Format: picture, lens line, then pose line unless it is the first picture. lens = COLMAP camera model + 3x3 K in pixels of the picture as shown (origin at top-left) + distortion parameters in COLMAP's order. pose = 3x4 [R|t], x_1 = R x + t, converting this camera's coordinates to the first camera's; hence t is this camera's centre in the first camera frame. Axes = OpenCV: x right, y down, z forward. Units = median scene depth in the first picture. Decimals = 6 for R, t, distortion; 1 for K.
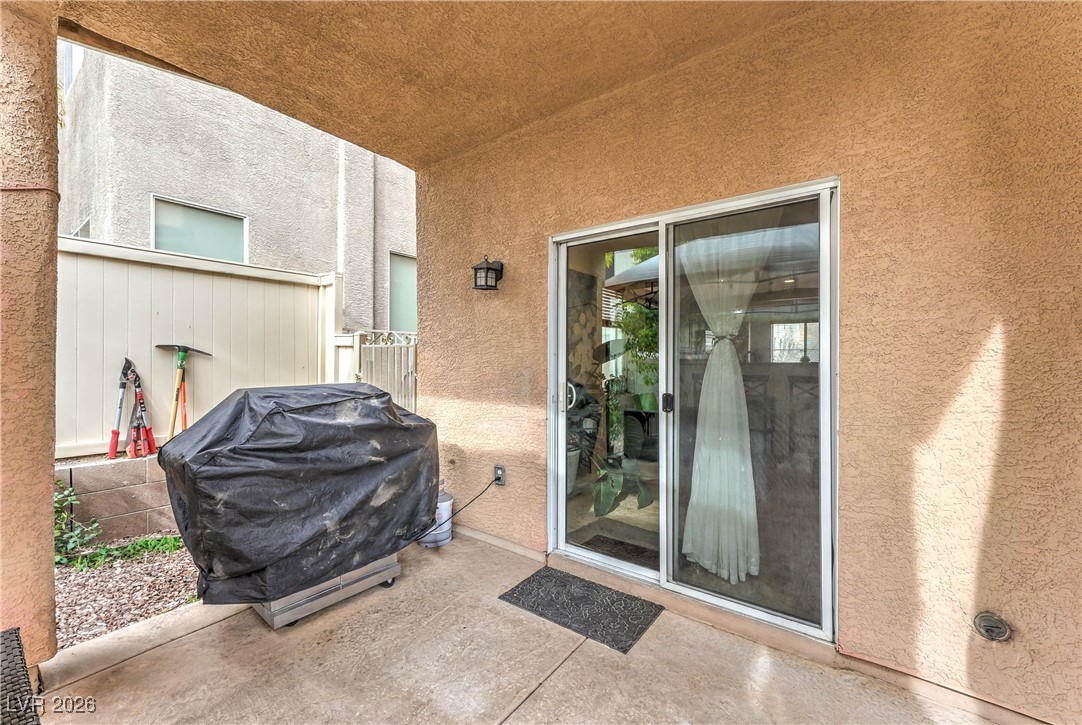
lens RADIAL K [[445.0, 0, 544.2], [0, 445.0, 360.3], [0, 0, 1]] dist [0.001999, 0.000331]
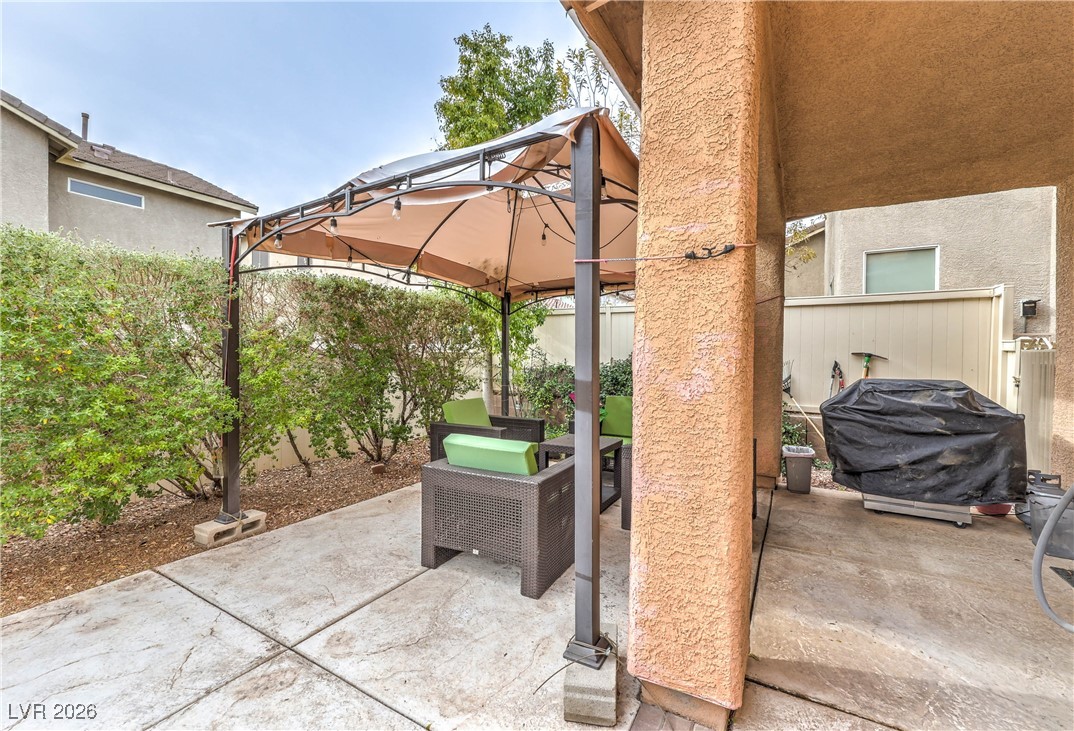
lens RADIAL K [[442.2, 0, 537.0], [0, 442.2, 365.5], [0, 0, 1]] dist [0.002067, 0.000483]
pose [[0.109301, 0.017707, -0.993851, 0.937532], [-0.010926, 0.999802, 0.016612, -0.003799], [0.993949, 0.009043, 0.109473, -0.494378]]
